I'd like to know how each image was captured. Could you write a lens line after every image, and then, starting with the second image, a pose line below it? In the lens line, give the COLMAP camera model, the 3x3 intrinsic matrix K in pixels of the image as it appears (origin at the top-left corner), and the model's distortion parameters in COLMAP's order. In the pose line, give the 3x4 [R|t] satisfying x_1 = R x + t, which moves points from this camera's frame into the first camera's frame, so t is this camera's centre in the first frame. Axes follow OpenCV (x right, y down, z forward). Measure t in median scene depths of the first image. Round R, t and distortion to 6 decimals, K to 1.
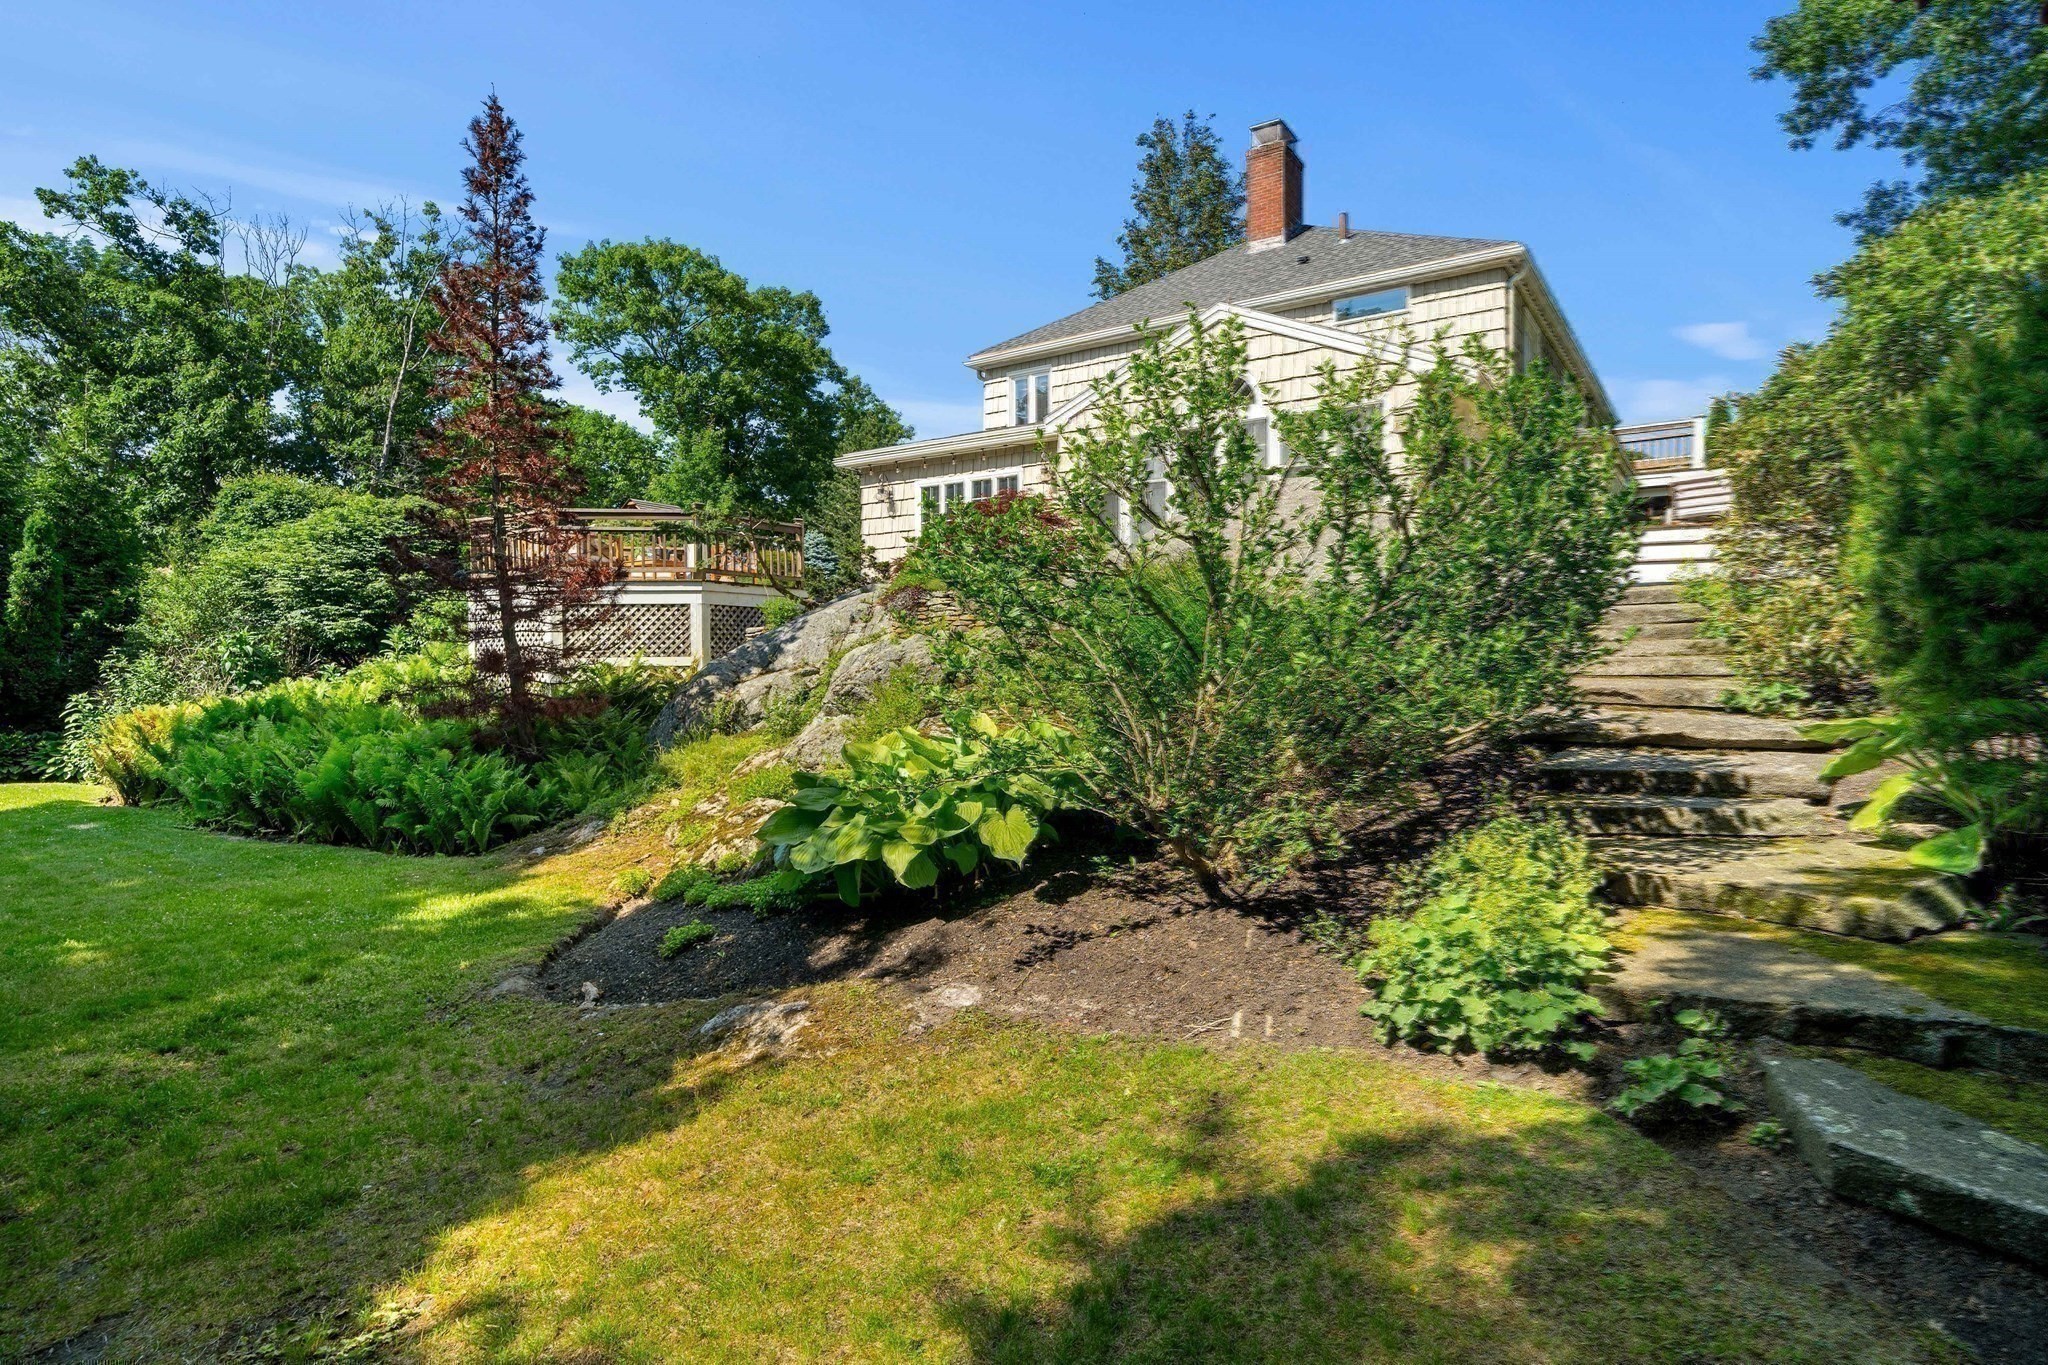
lens RADIAL K [[1072.9, 0, 1024.0], [0, 1072.9, 682.5], [0, 0, 1]] dist [-0.000971, -0.000242]
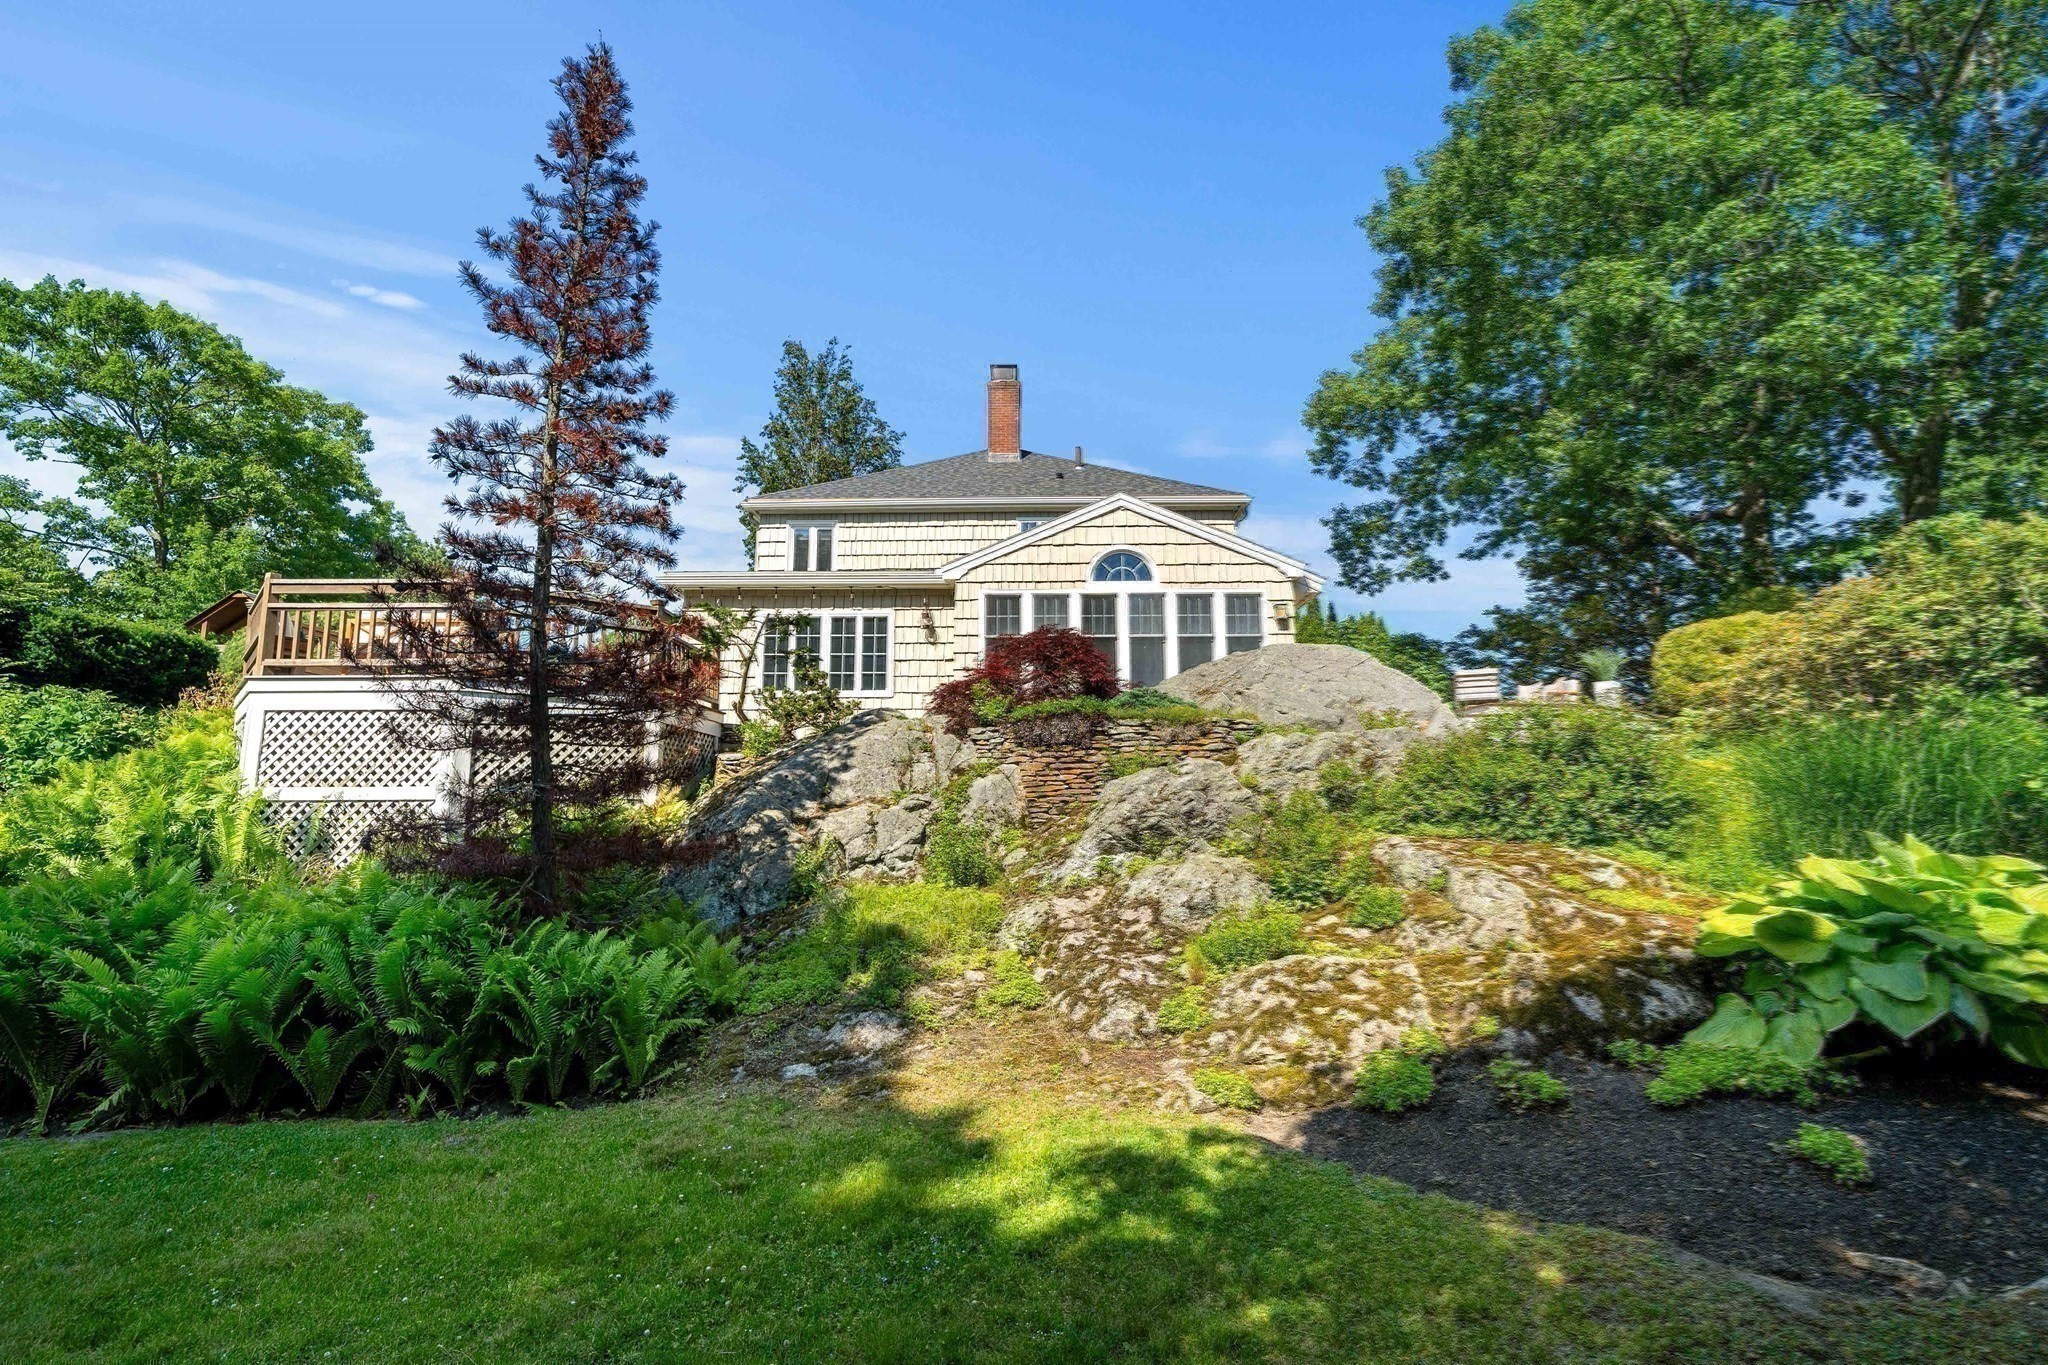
lens RADIAL K [[897.7, 0, 1024.0], [0, 897.7, 682.5], [0, 0, 1]] dist [-0.000884, -0.000152]
pose [[0.837905, 0.084102, 0.539298, -0.168642], [0.004300, 0.987010, -0.160602, 0.002757], [-0.545800, 0.136888, 0.826658, 0.112267]]
